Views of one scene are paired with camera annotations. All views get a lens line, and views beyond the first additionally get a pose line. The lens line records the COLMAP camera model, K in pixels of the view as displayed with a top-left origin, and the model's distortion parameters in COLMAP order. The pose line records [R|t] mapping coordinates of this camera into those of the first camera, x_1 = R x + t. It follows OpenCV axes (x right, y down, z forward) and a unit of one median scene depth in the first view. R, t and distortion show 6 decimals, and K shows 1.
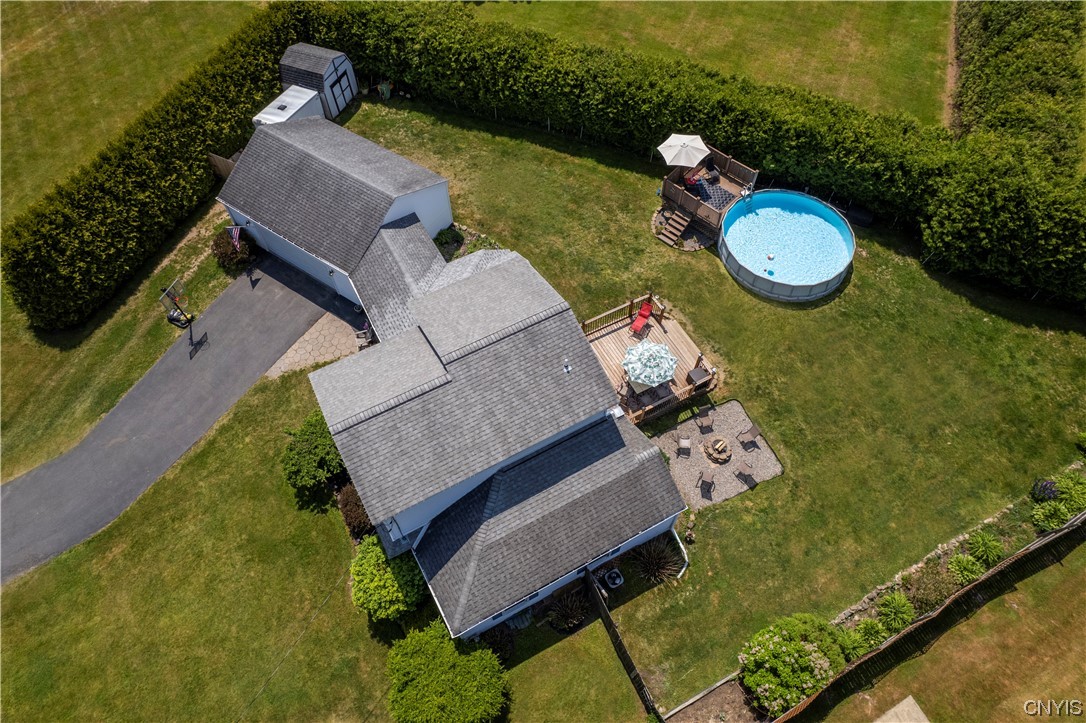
lens RADIAL K [[692.2, 0, 552.0], [0, 692.2, 376.1], [0, 0, 1]] dist [-0.088883, 0.077319]
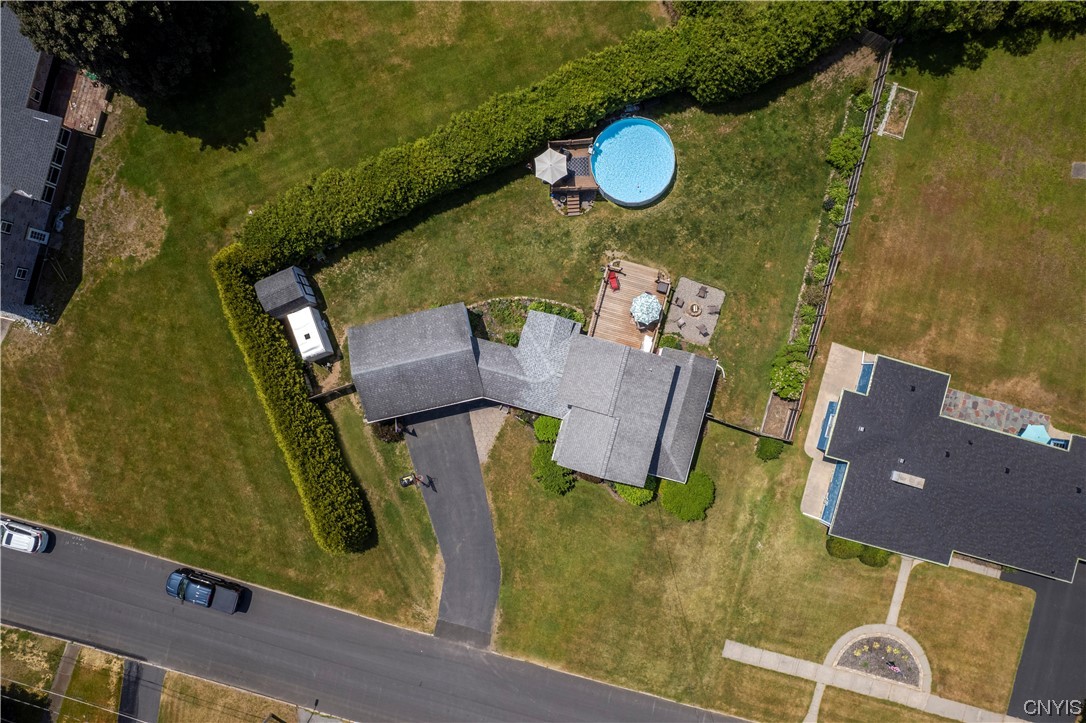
lens RADIAL K [[692.2, 0, 552.0], [0, 692.2, 376.1], [0, 0, 1]] dist [-0.088883, 0.077319]
pose [[0.693608, -0.720300, 0.008731, -0.151685], [0.606765, 0.590727, 0.531863, -0.914602], [-0.388258, -0.363607, 0.846786, -0.432710]]
